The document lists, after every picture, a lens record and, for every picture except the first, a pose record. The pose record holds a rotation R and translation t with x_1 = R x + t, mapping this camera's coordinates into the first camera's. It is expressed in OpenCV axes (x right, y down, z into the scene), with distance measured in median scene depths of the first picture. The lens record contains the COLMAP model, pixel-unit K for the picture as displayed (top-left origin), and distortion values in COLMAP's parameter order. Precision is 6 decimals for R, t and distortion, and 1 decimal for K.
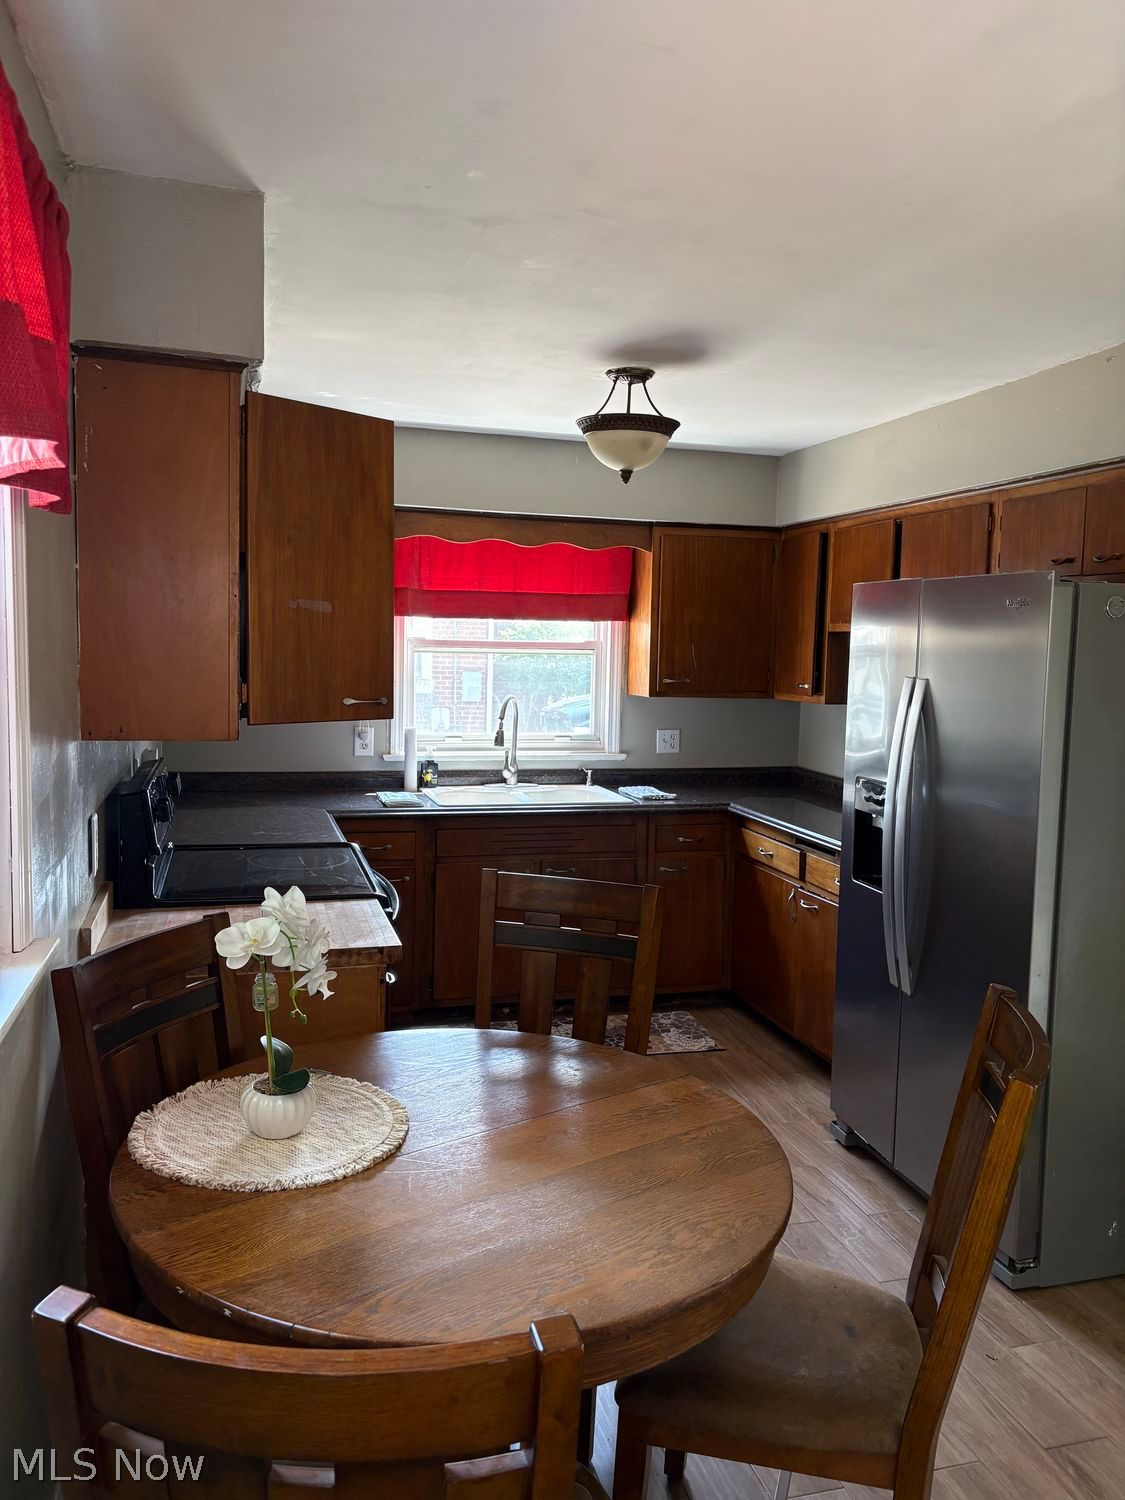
lens RADIAL K [[1112.9, 0, 562.5], [0, 1112.9, 750.0], [0, 0, 1]] dist [0.000924, 0.000483]
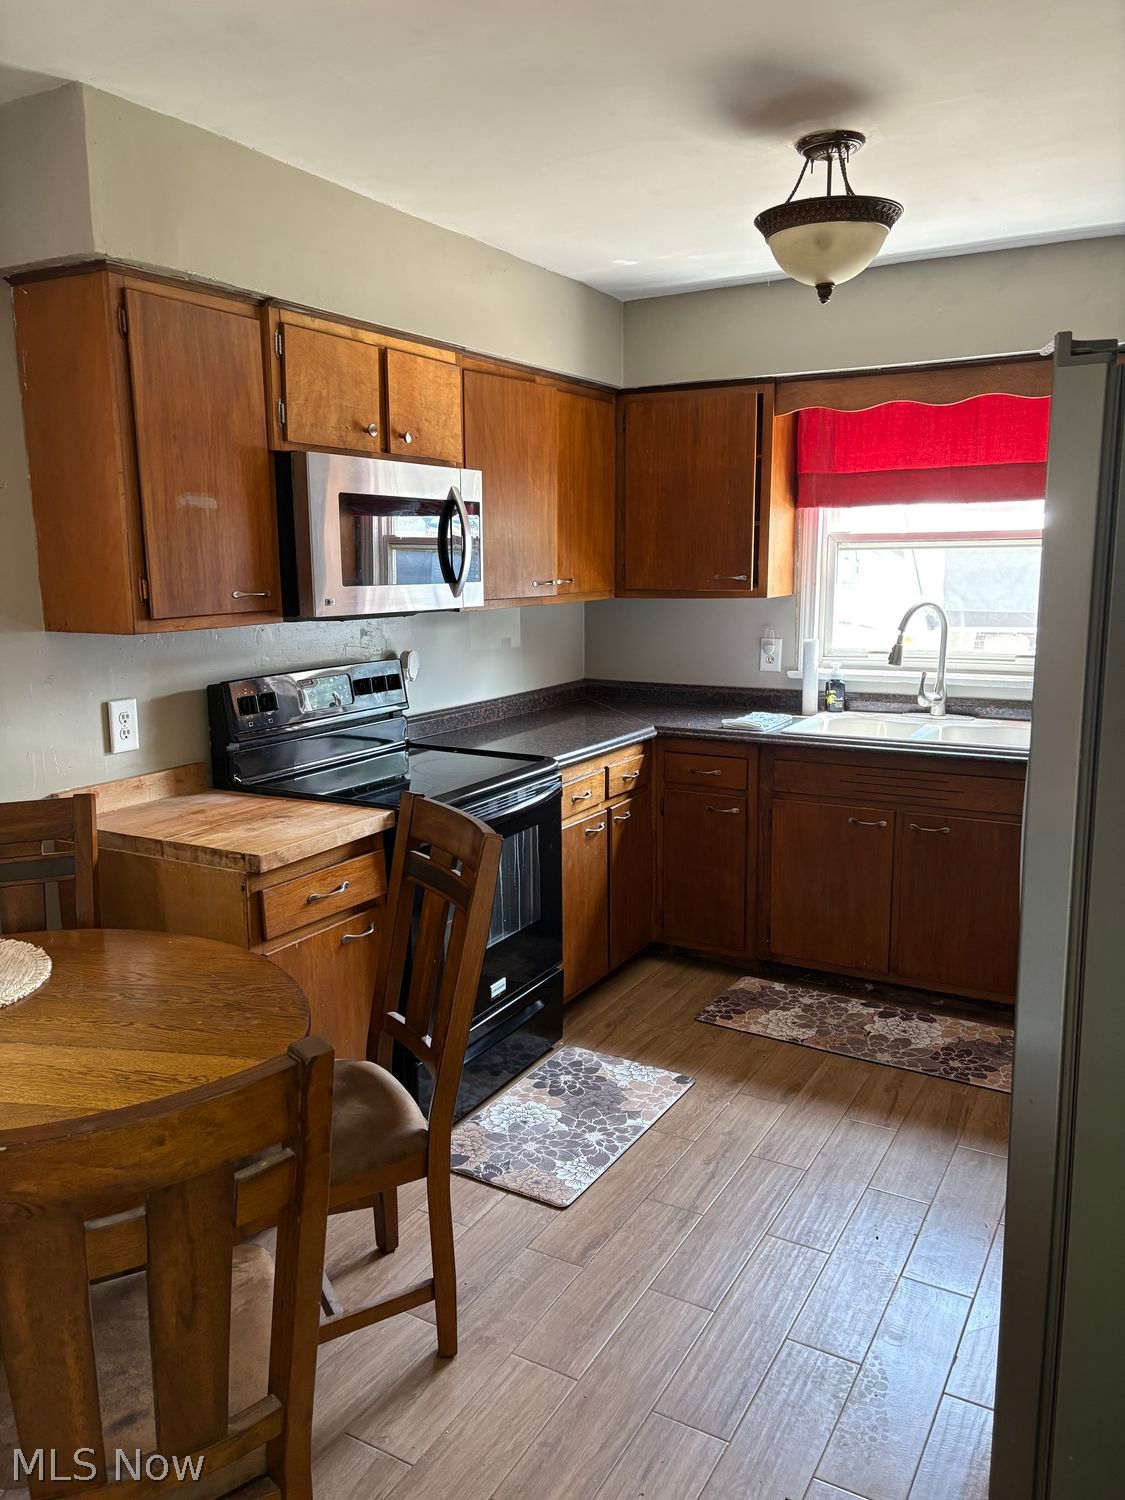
lens RADIAL K [[1128.2, 0, 562.5], [0, 1128.2, 750.0], [0, 0, 1]] dist [0.024259, -0.003367]
pose [[0.692583, 0.091453, -0.715517, 0.359161], [-0.039213, 0.995237, 0.089249, -0.005823], [0.720272, -0.033754, 0.692871, 0.257129]]
